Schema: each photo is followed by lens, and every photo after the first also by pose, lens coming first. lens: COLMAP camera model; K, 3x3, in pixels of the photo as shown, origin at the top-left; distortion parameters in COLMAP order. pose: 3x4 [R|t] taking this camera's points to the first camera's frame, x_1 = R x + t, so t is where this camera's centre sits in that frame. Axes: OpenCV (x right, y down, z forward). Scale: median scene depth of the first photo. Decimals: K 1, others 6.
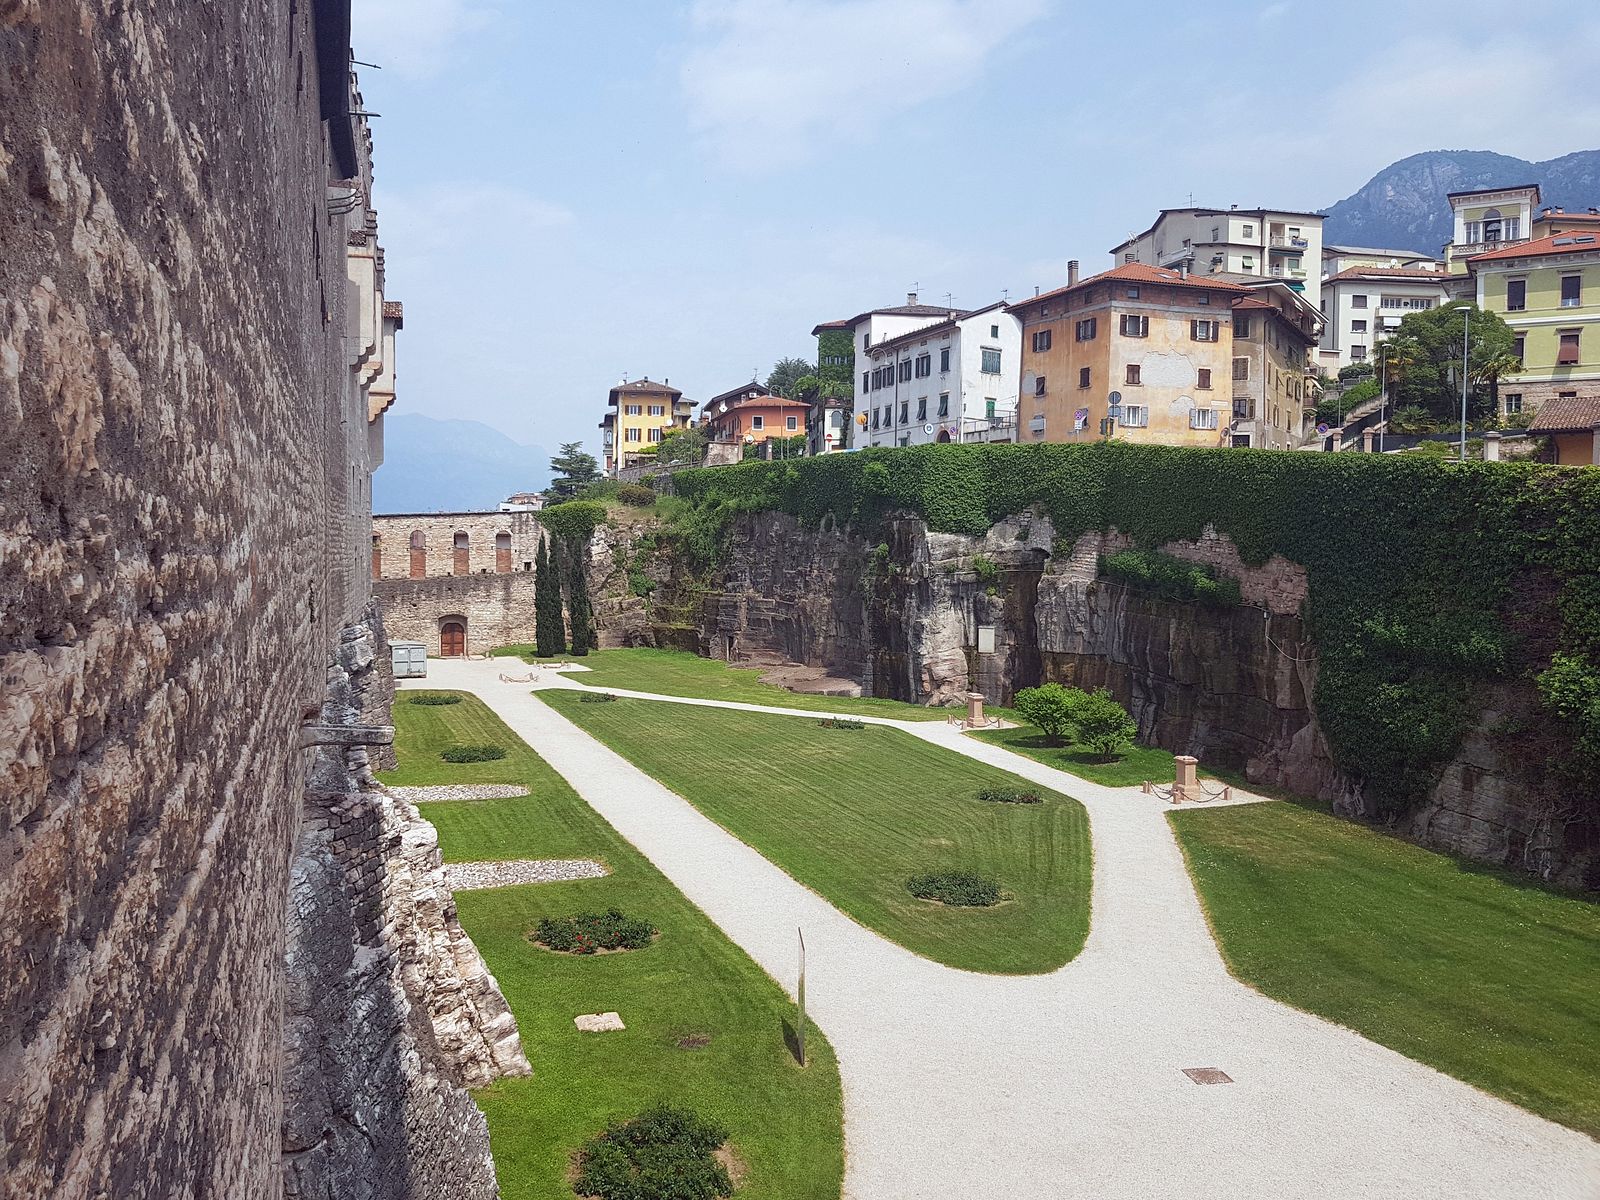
lens RADIAL K [[1243.2, 0, 816.7], [0, 1243.2, 592.3], [0, 0, 1]] dist [-0.013066, -0.009089]
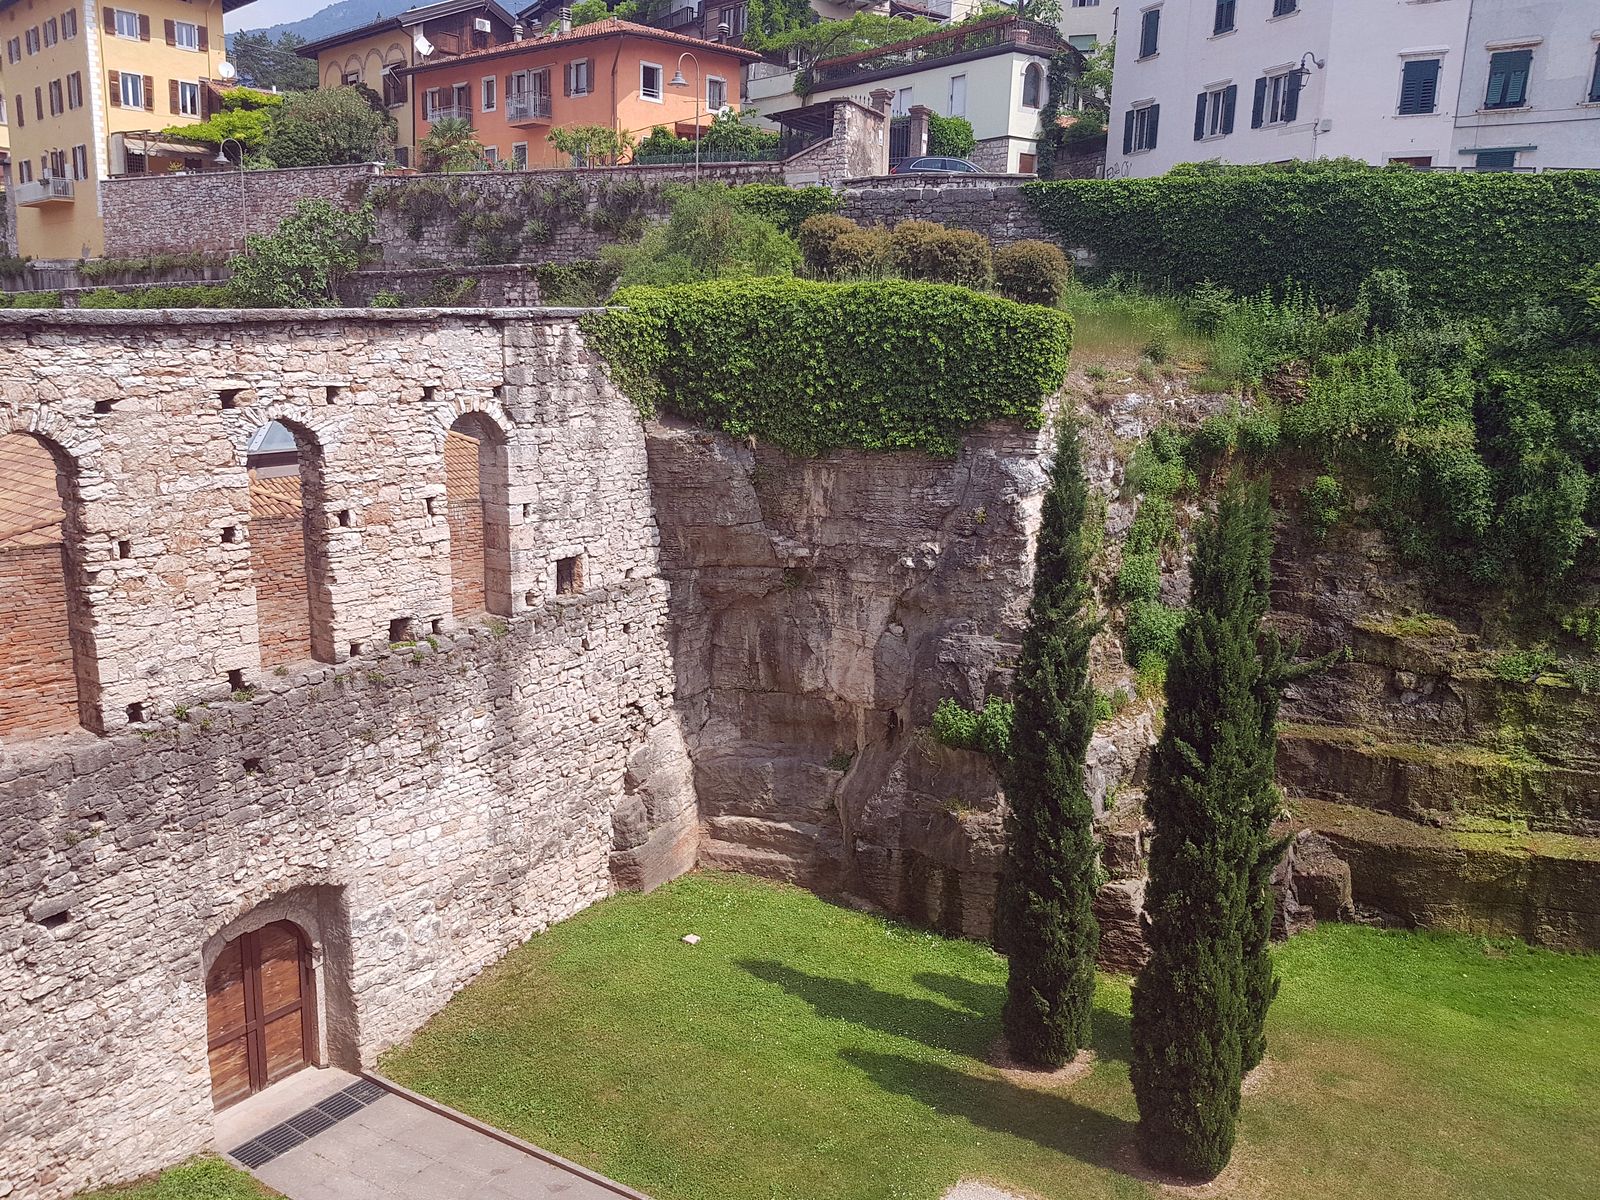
lens RADIAL K [[1243.2, 0, 816.7], [0, 1243.2, 592.3], [0, 0, 1]] dist [-0.013066, -0.009089]
pose [[0.809238, -0.097173, 0.579389, -0.324106], [-0.003872, 0.985322, 0.170664, -0.055167], [-0.587469, -0.140351, 0.796983, 0.806157]]
